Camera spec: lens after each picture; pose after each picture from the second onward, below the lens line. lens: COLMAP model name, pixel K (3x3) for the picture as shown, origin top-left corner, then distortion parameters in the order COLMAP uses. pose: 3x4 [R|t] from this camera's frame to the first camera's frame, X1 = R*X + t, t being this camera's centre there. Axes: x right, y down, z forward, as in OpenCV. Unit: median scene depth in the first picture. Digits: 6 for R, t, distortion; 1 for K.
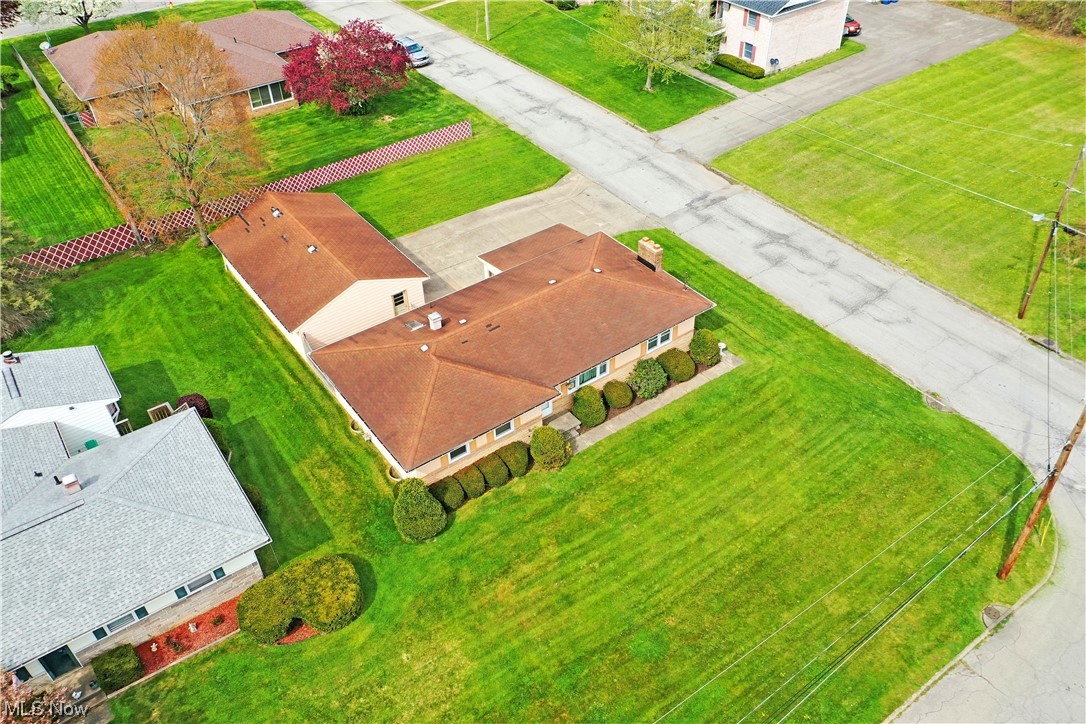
lens RADIAL K [[870.0, 0, 544.7], [0, 870.0, 363.6], [0, 0, 1]] dist [0.024818, -0.000742]
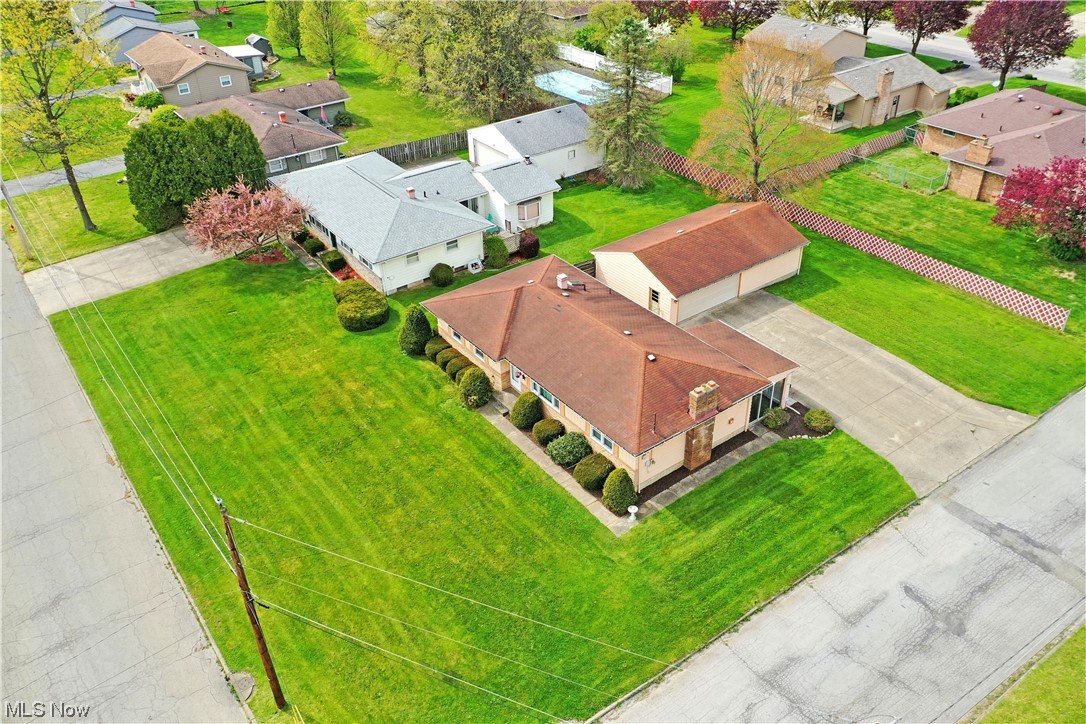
lens RADIAL K [[870.0, 0, 544.0], [0, 870.0, 360.5], [0, 0, 1]] dist [0.024818, -0.000742]
pose [[0.001914, 0.574777, -0.818308, 0.827371], [-0.615190, 0.645814, 0.452179, -0.454795], [0.788376, 0.502550, 0.354833, 0.541527]]
